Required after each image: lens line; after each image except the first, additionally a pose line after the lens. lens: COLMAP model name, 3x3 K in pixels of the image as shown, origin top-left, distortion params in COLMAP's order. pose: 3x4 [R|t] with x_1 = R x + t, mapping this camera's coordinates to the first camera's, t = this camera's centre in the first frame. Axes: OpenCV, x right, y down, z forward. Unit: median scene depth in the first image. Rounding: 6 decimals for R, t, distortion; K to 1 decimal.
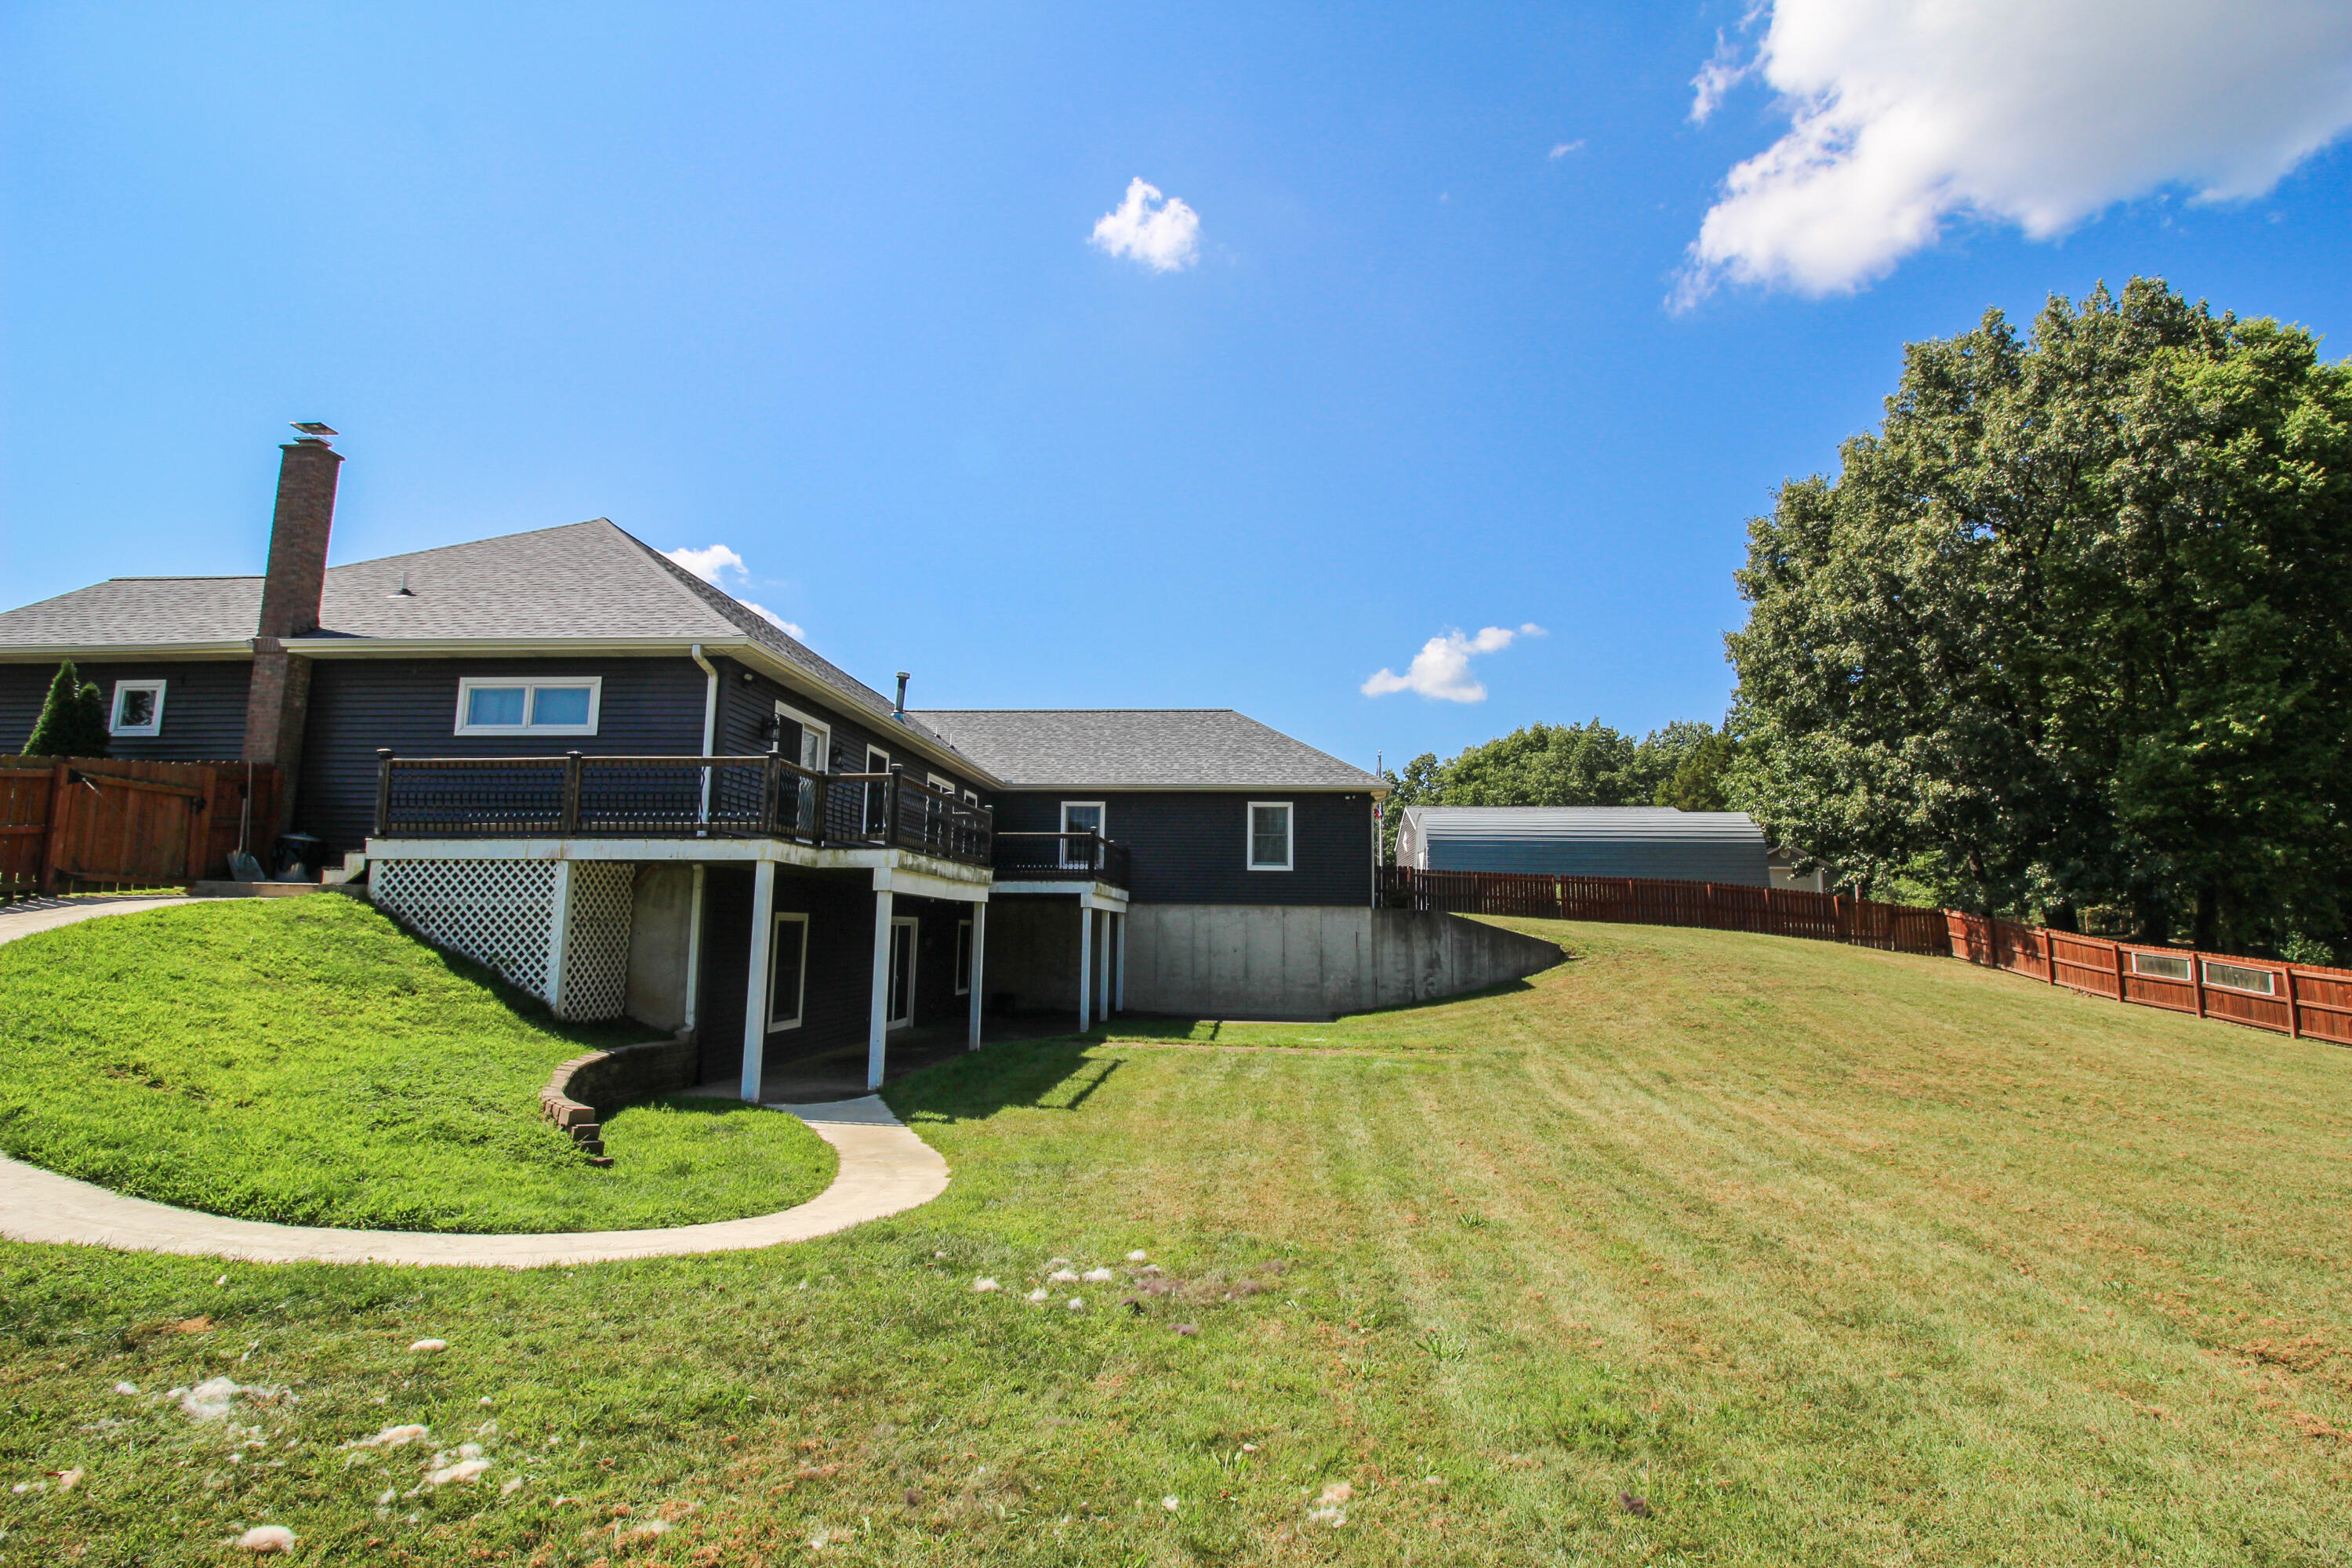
lens RADIAL K [[1111.5, 0, 1161.4], [0, 1111.5, 785.1], [0, 0, 1]] dist [-0.012440, -0.002205]
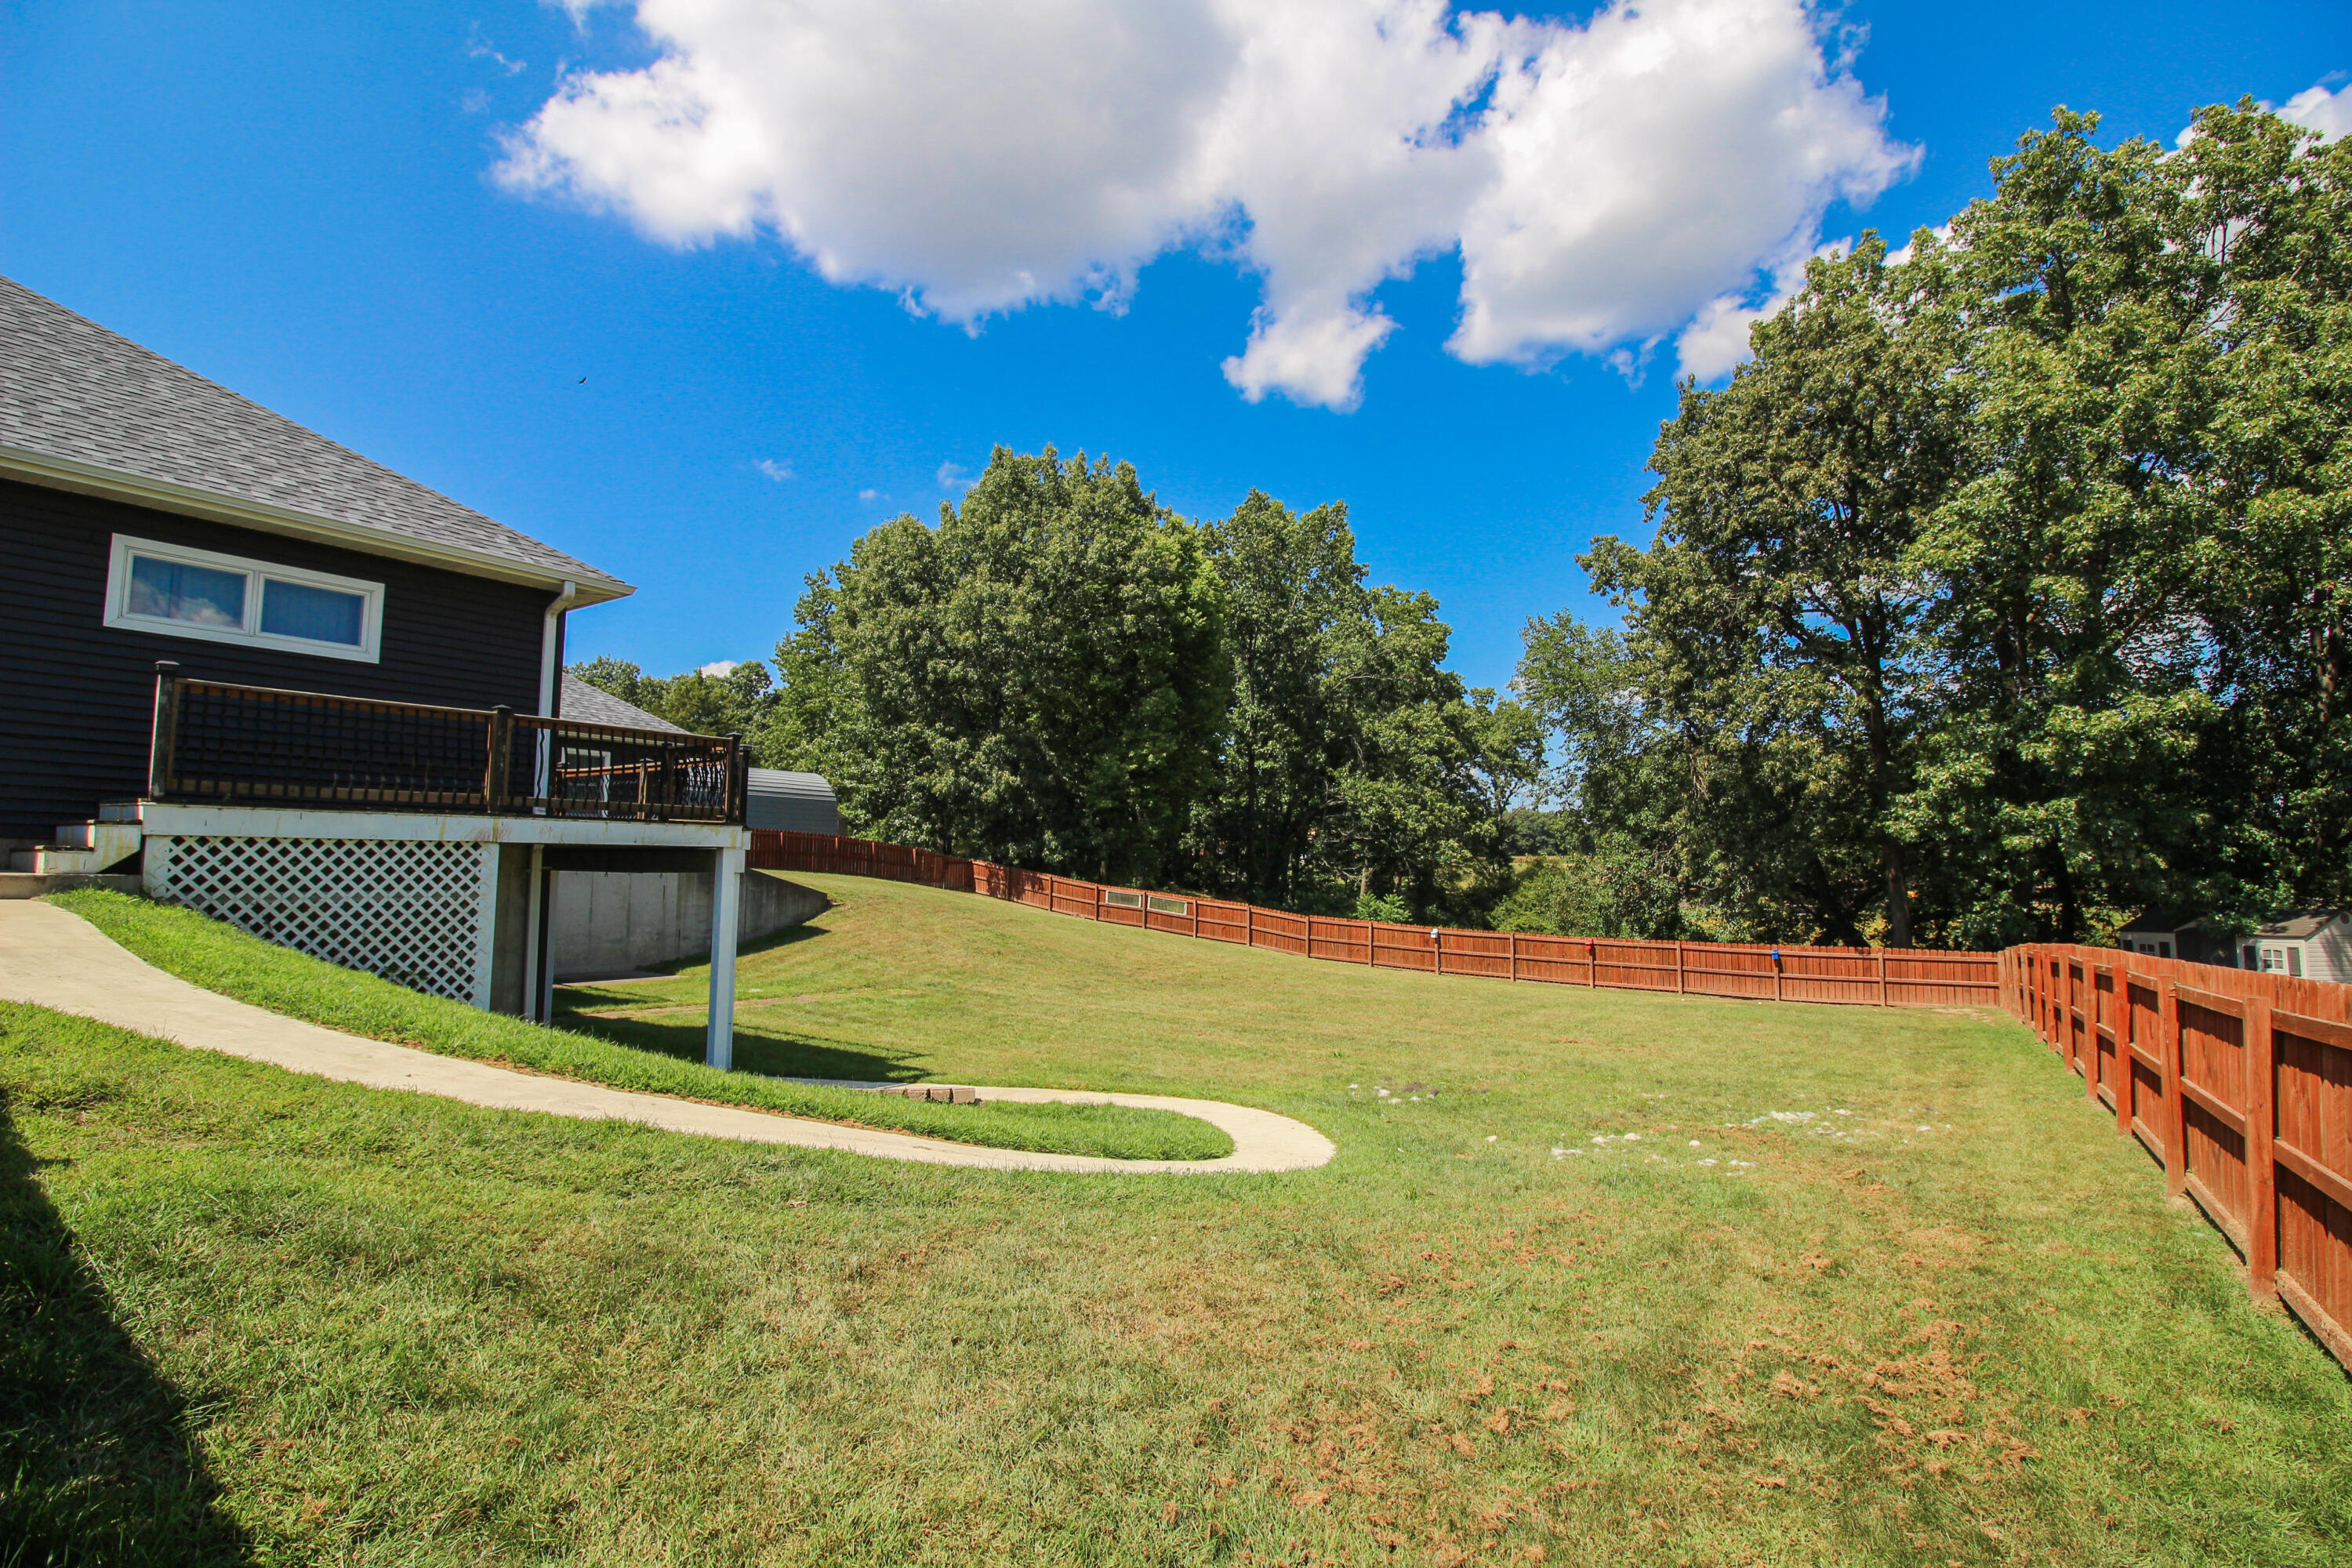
lens RADIAL K [[1111.5, 0, 1169.8], [0, 1111.5, 800.7], [0, 0, 1]] dist [-0.012440, -0.002205]
pose [[0.508915, 0.047042, 0.859531, -0.478502], [-0.117111, 0.993006, 0.014993, -0.015003], [-0.852813, -0.108291, 0.510864, 0.091517]]
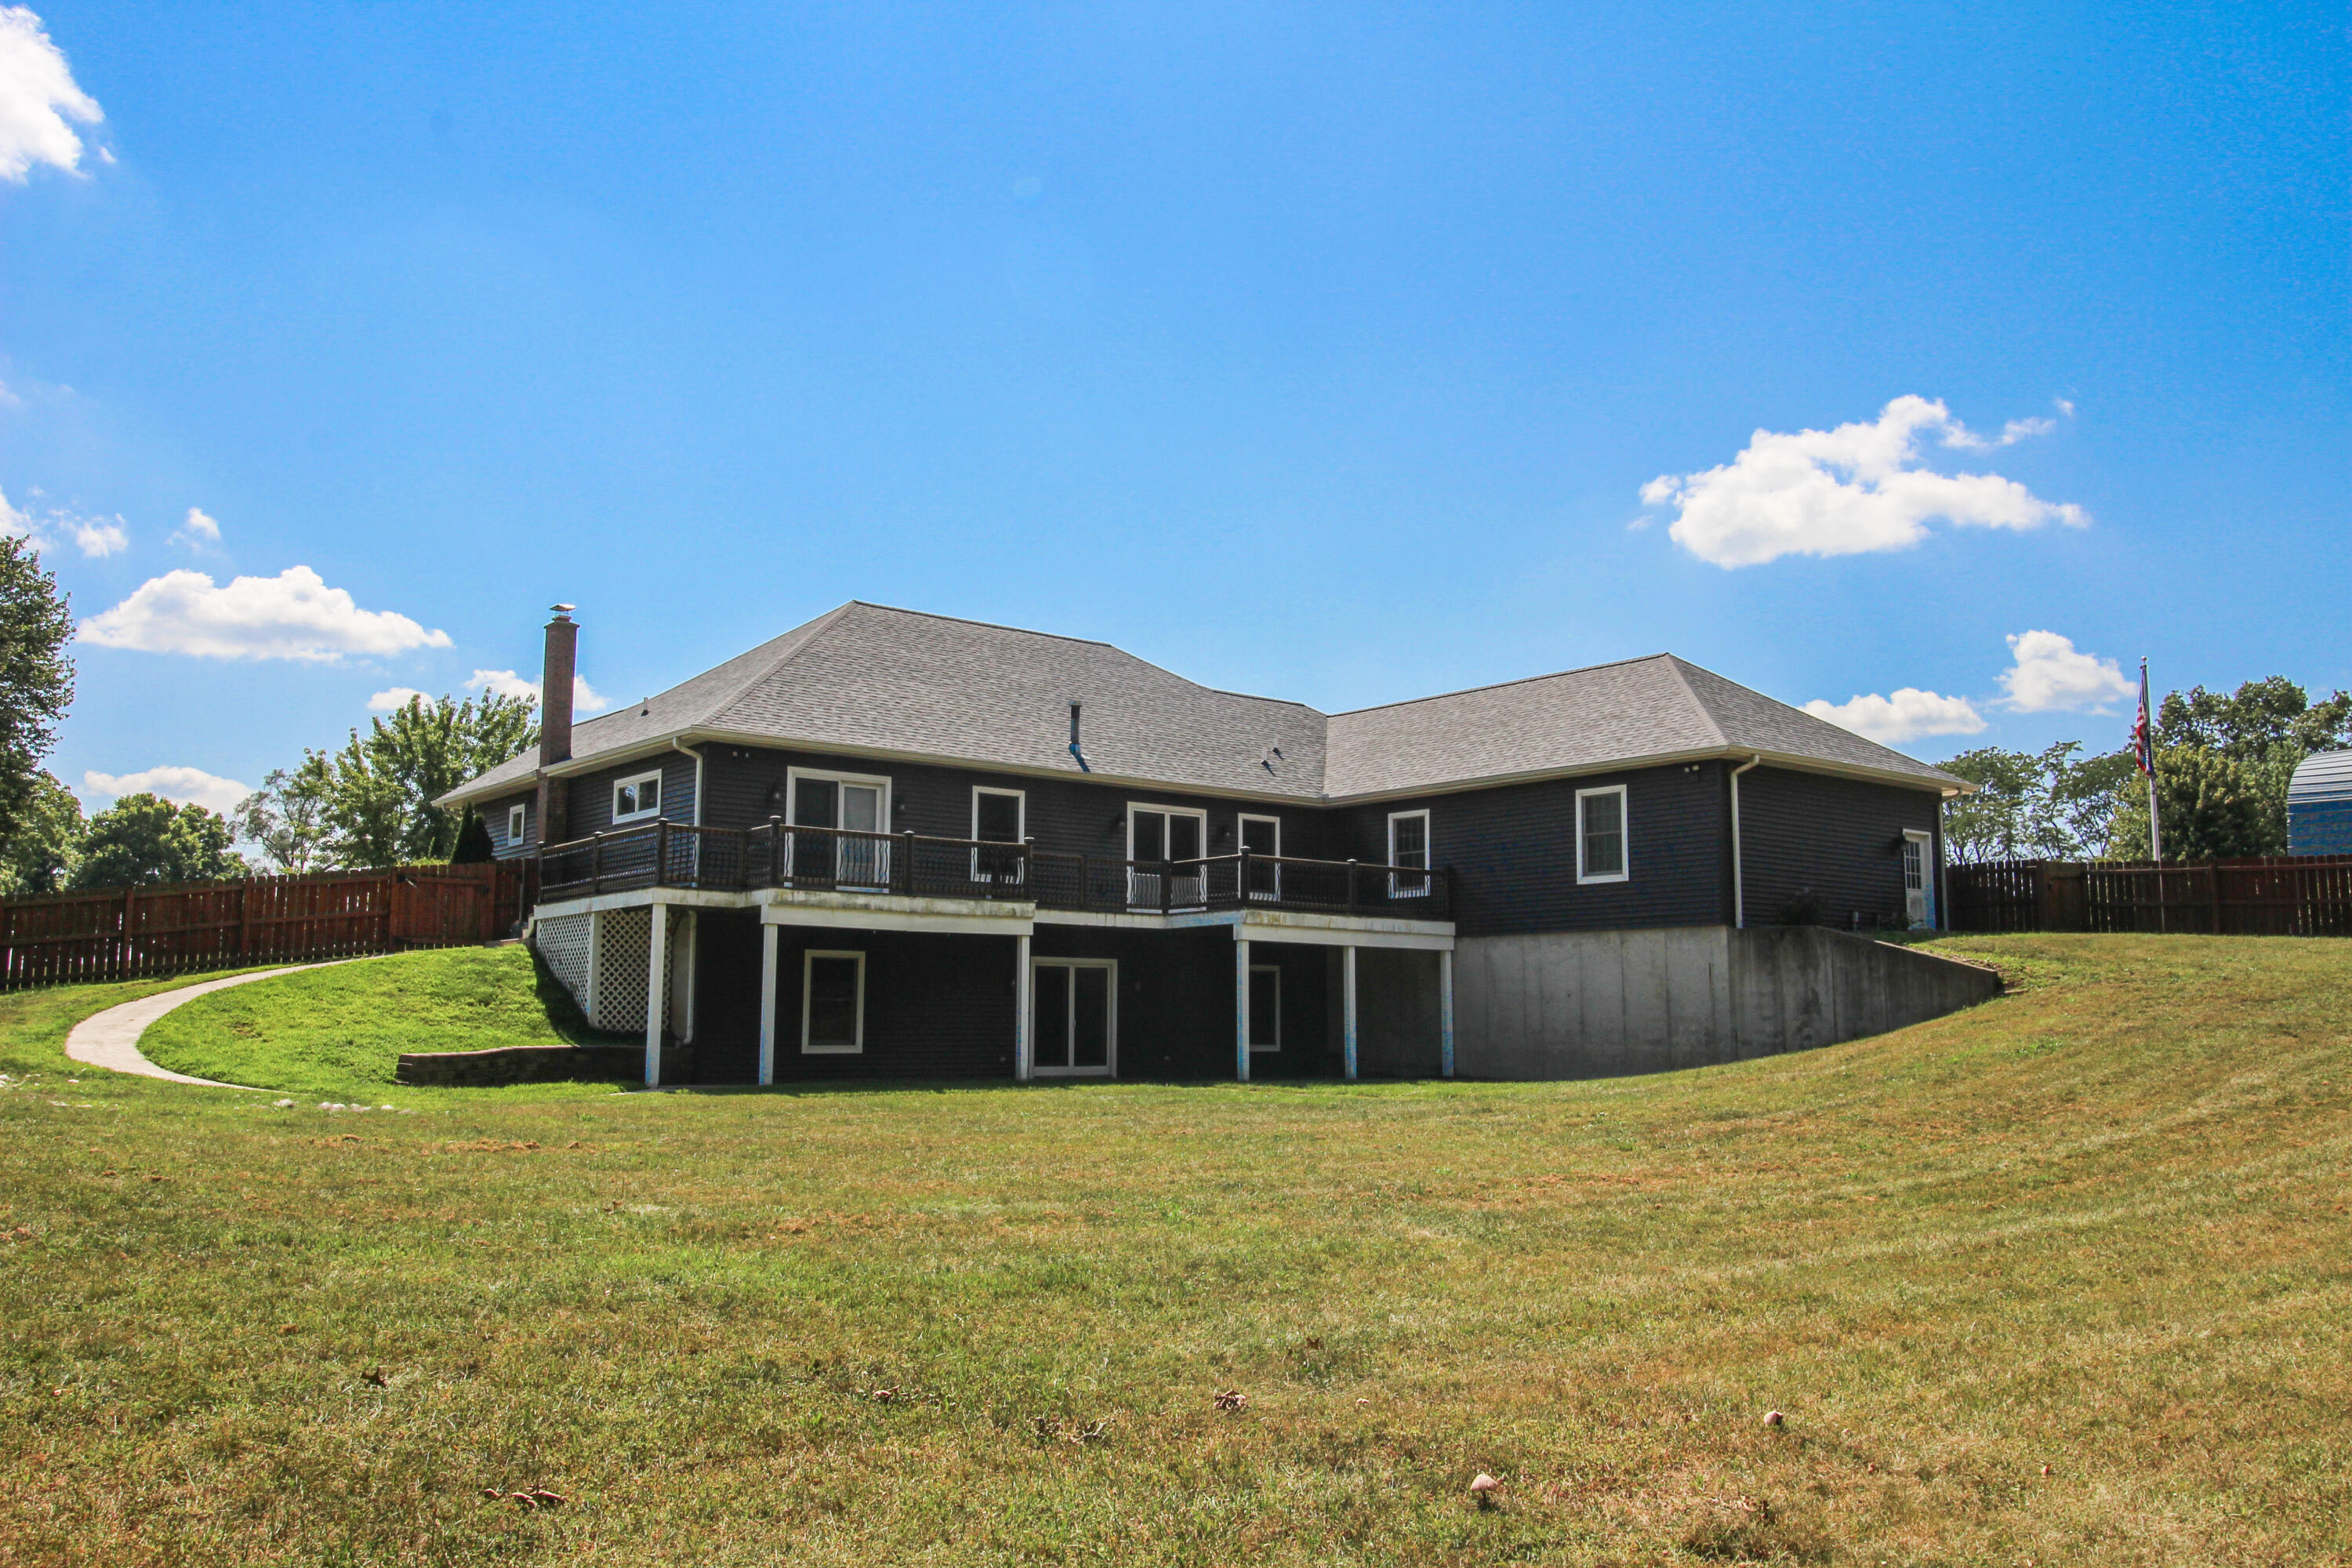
lens RADIAL K [[1941.4, 0, 1177.2], [0, 1941.4, 775.7], [0, 0, 1]] dist [-0.002900, 0.000489]
pose [[0.681246, -0.108329, -0.723995, 0.839947], [0.099412, 0.993519, -0.055116, 0.051009], [0.725273, -0.034426, 0.687600, -0.059470]]
